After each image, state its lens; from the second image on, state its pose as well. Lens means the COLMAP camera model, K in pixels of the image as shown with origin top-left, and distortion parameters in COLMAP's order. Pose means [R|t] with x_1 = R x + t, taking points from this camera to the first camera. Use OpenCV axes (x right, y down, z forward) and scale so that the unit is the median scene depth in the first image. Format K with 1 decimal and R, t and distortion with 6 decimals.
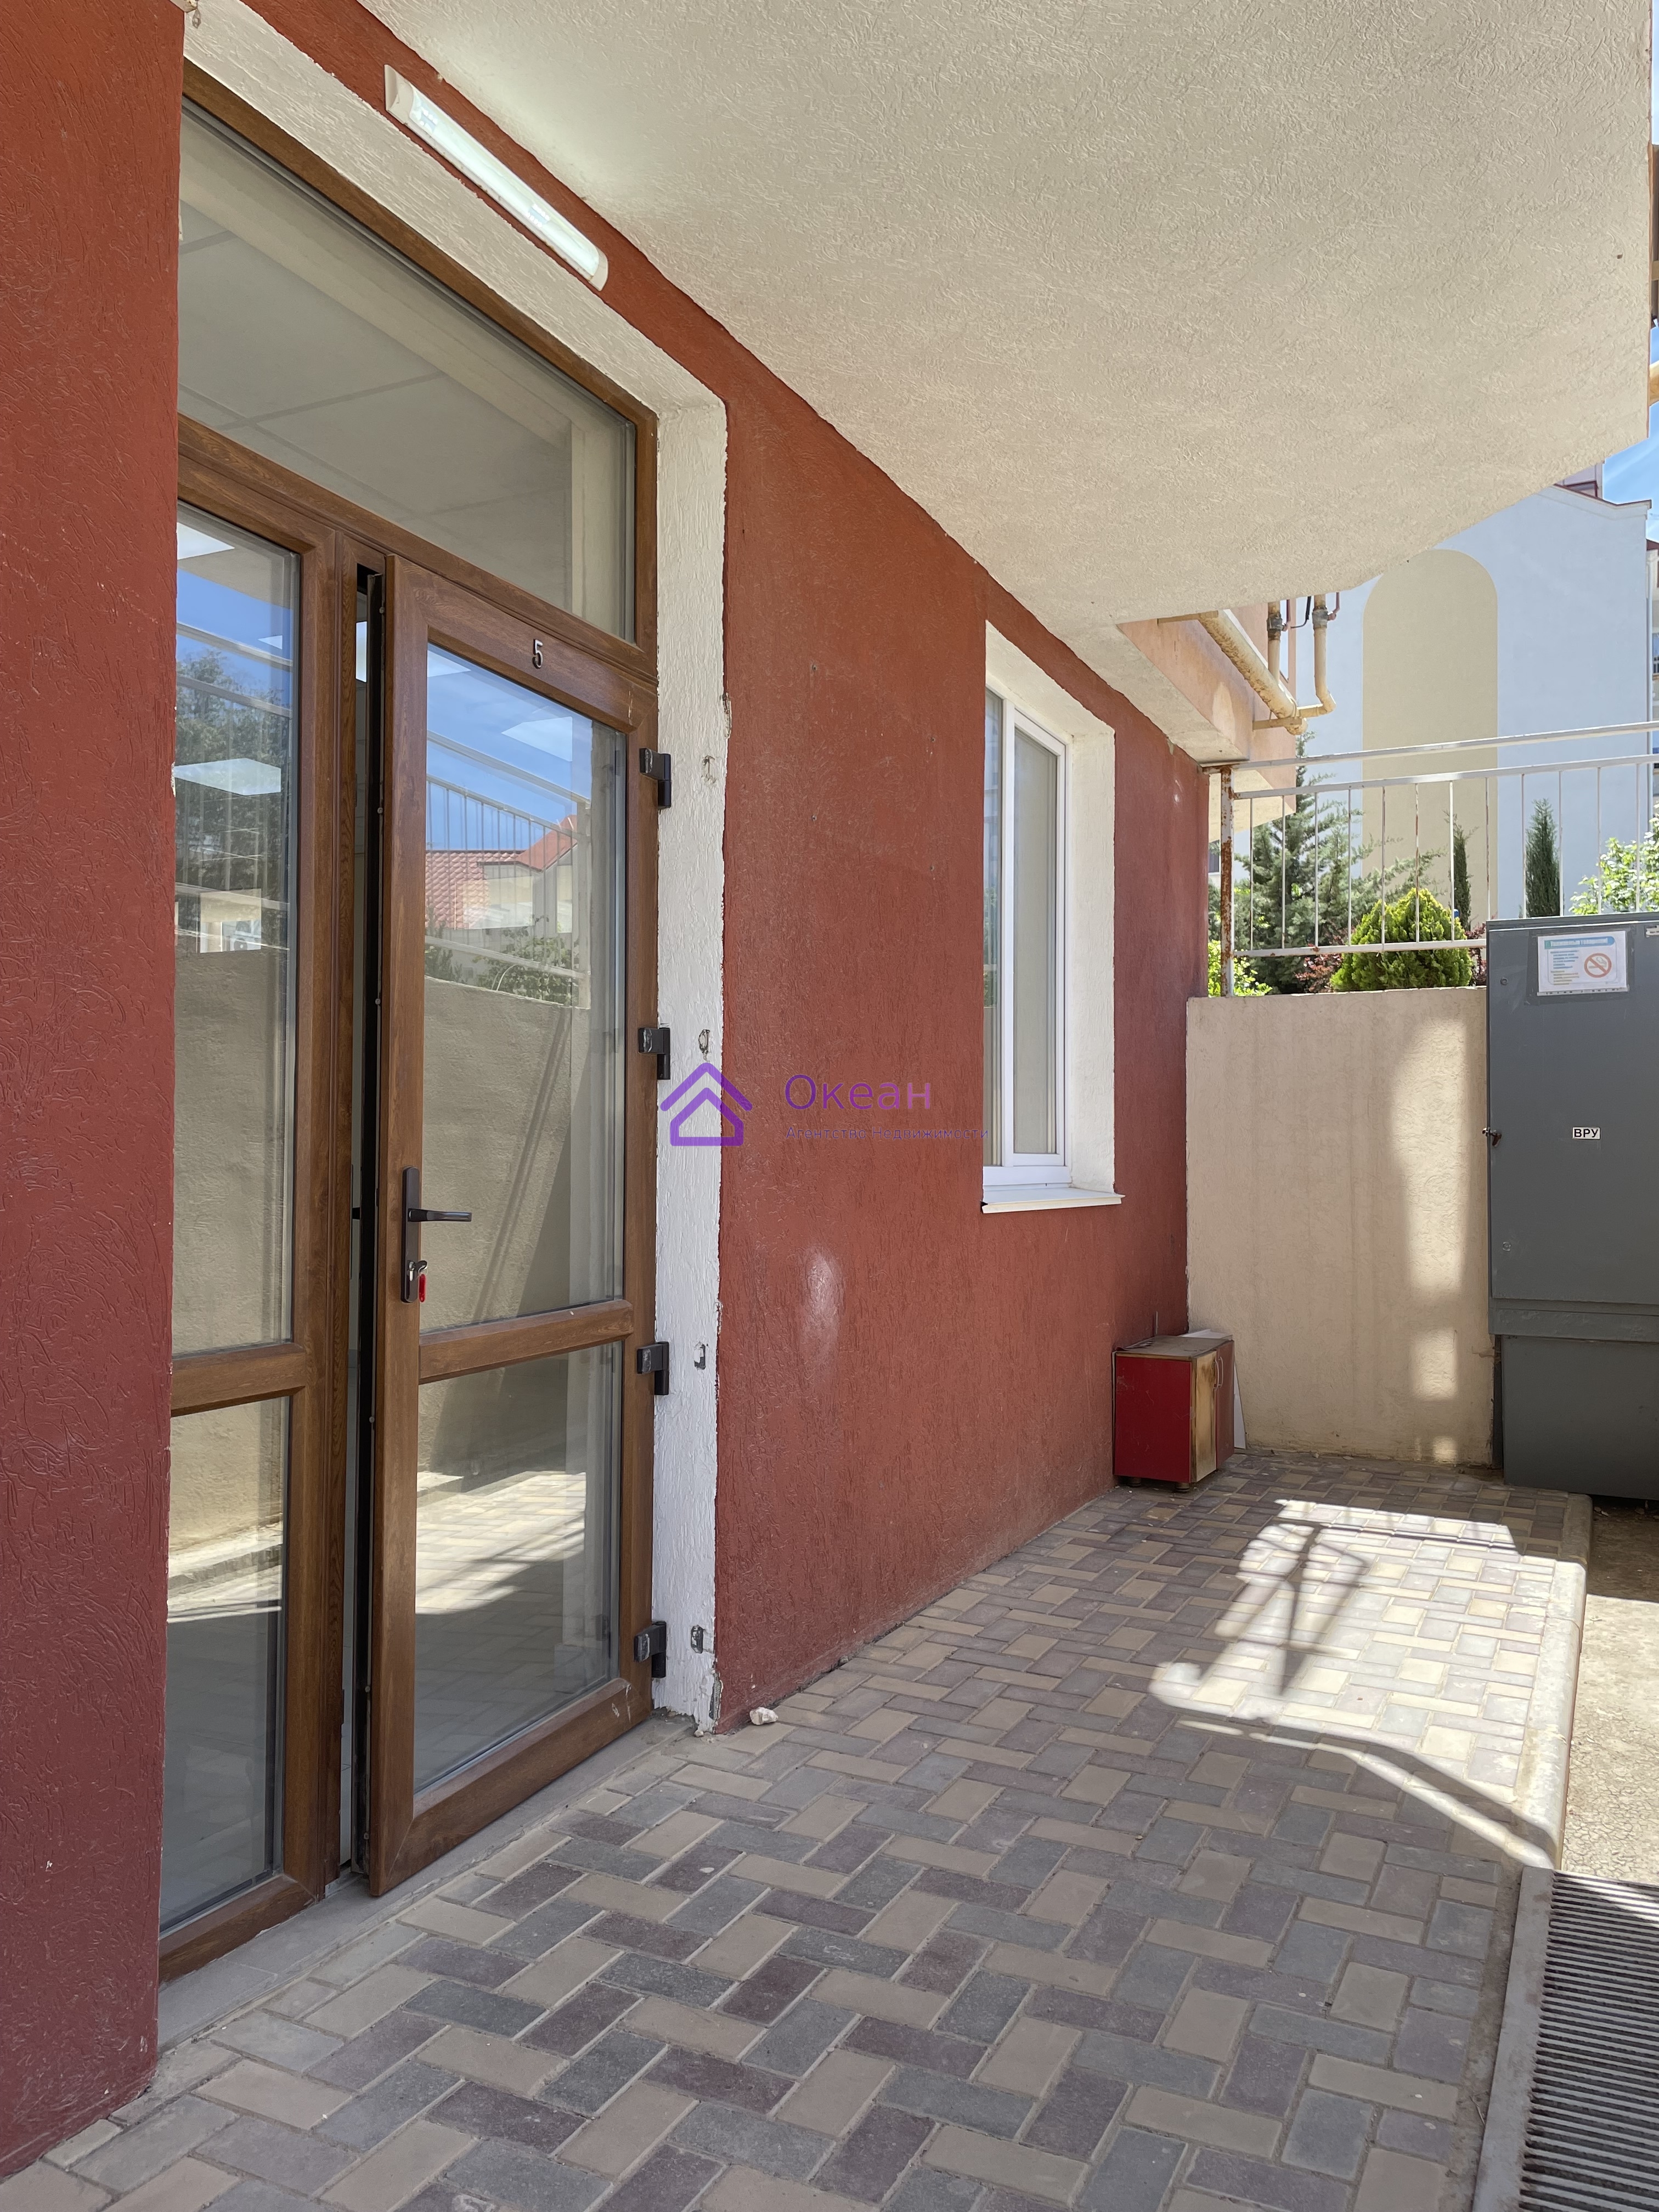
lens RADIAL K [[1664.1, 0, 836.4], [0, 1664.1, 1100.4], [0, 0, 1]] dist [0.054113, -0.030292]
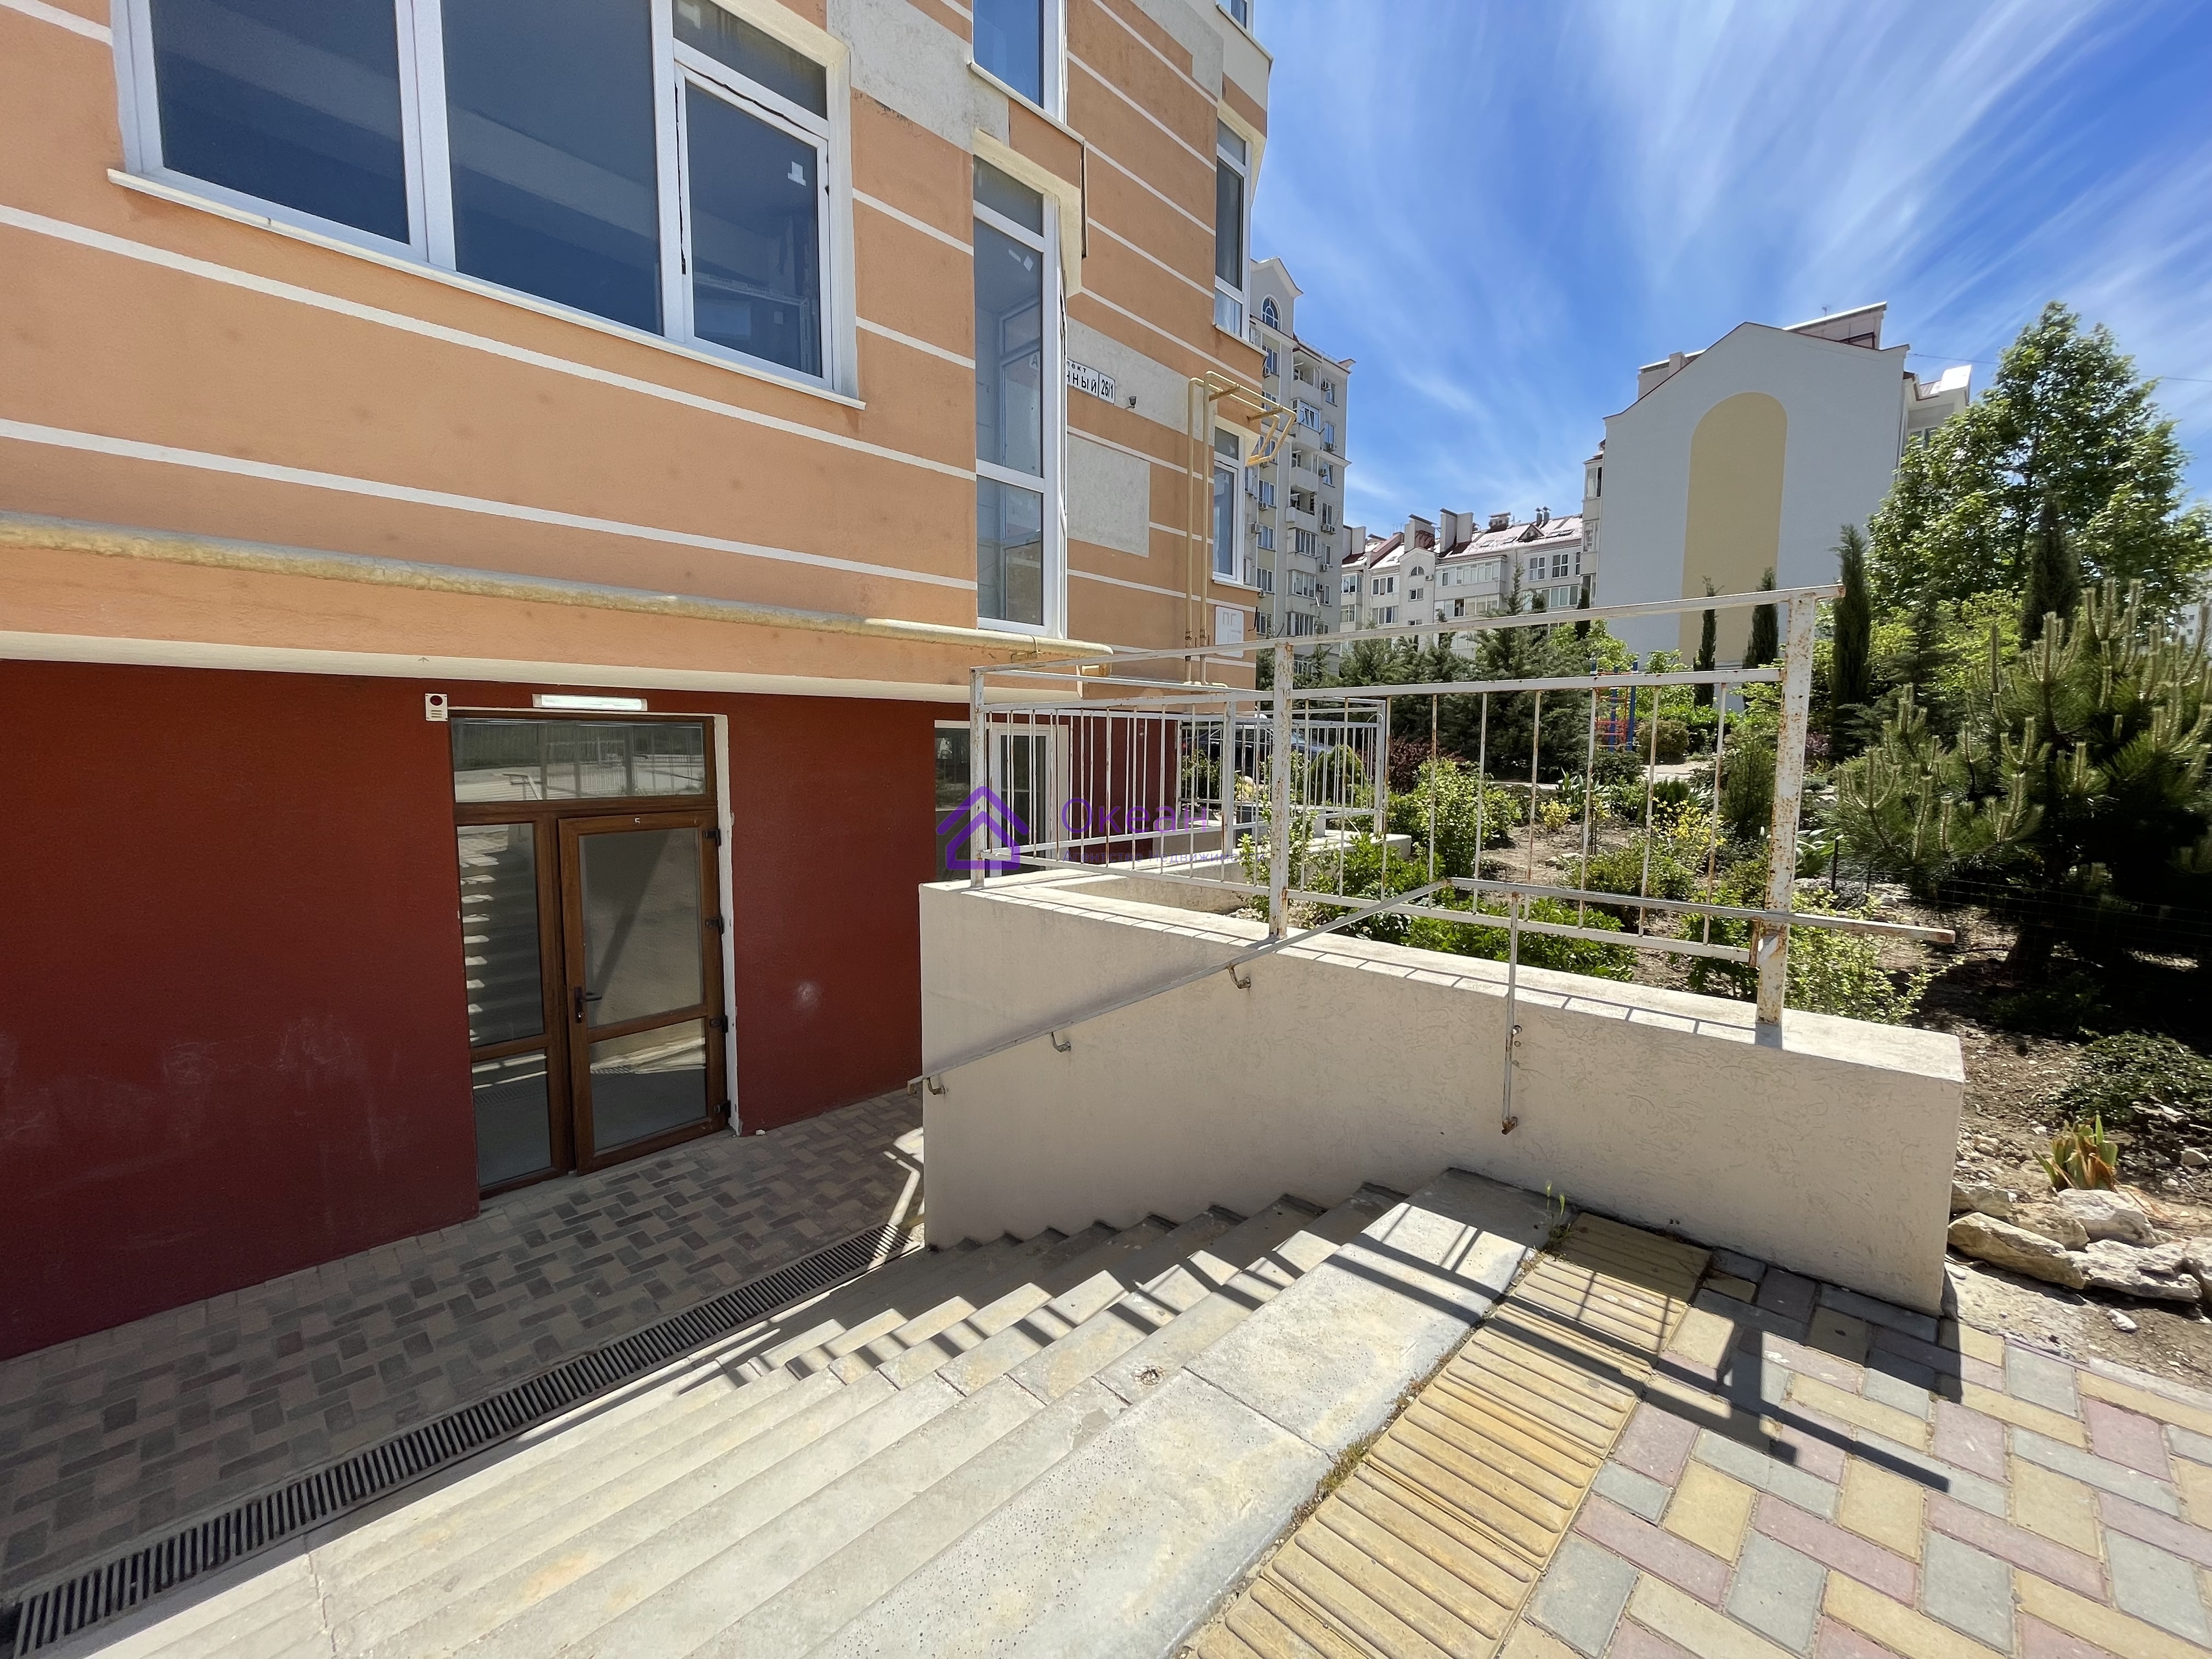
lens RADIAL K [[891.2, 0, 1107.3], [0, 891.2, 827.6], [0, 0, 1]] dist [-0.002813, -0.000694]
pose [[0.943967, 0.030203, -0.328654, 1.419632], [0.010494, 0.992554, 0.121356, -0.512027], [0.329872, -0.118005, 0.936621, -0.368587]]
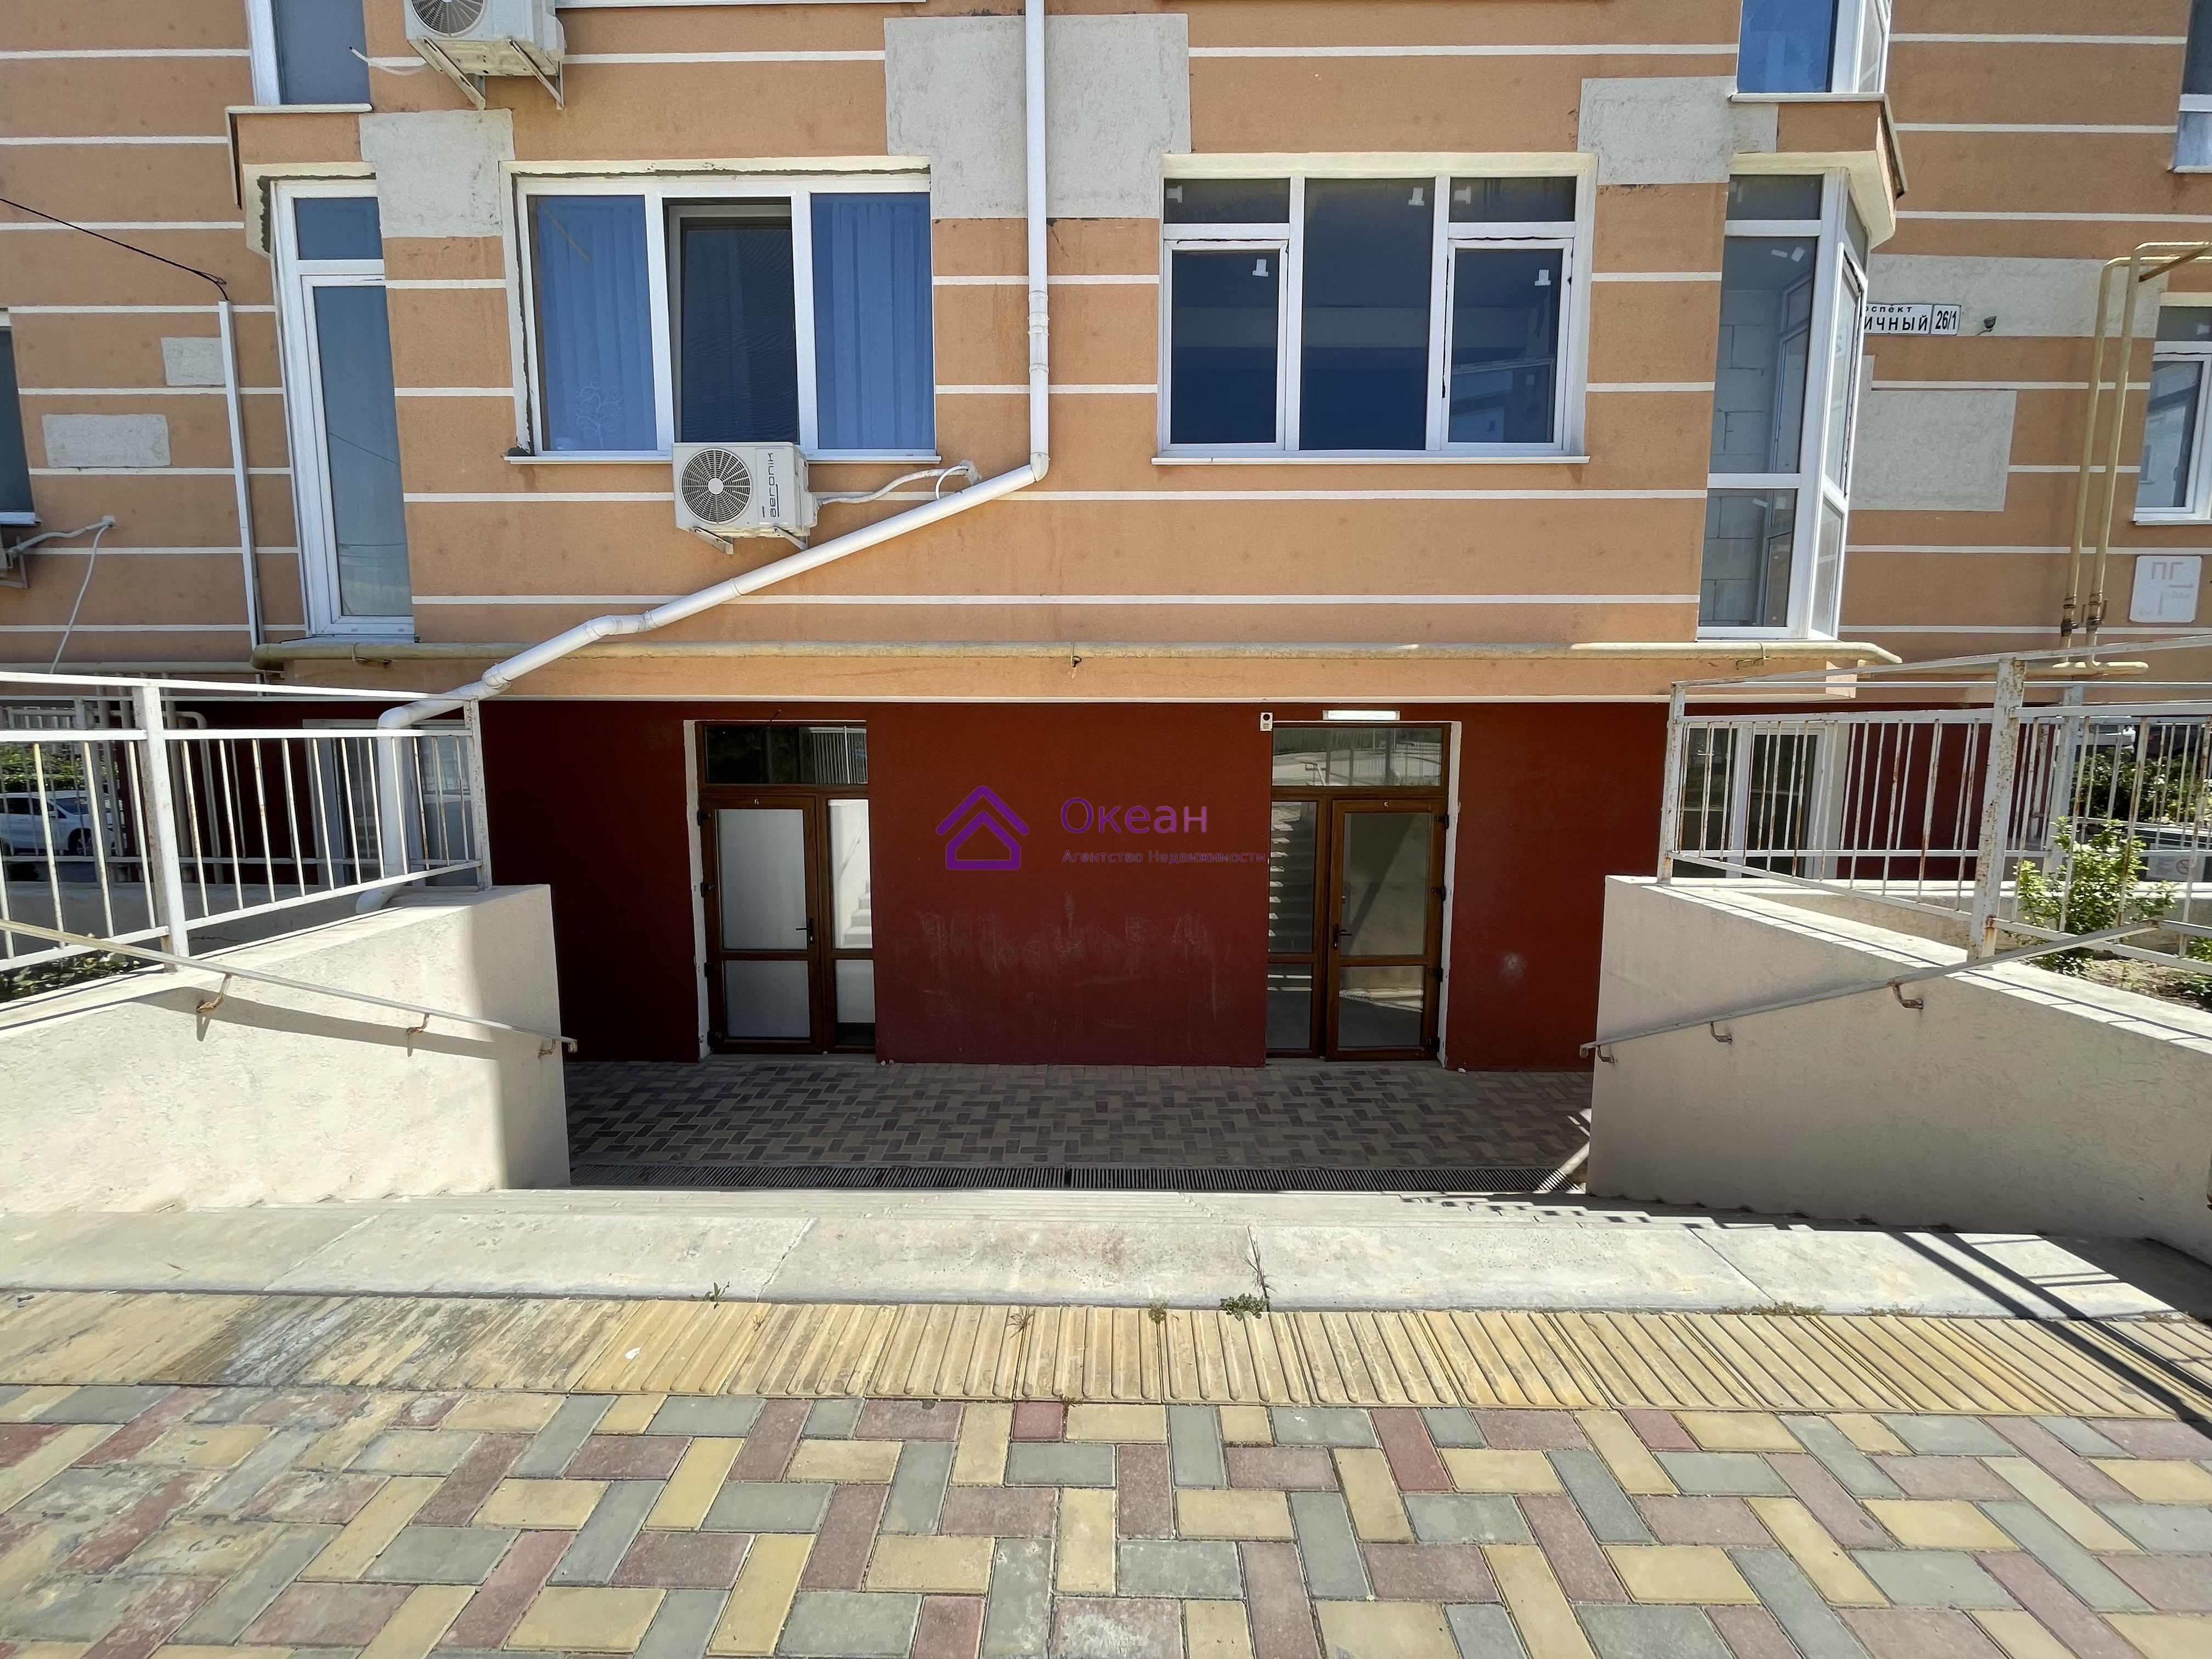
lens RADIAL K [[891.2, 0, 1102.8], [0, 891.2, 833.0], [0, 0, 1]] dist [-0.002813, -0.000694]
pose [[0.408996, 0.100939, -0.906936, 1.783635], [0.033060, 0.991572, 0.125267, -0.565272], [0.911937, -0.081217, 0.402212, -0.640824]]
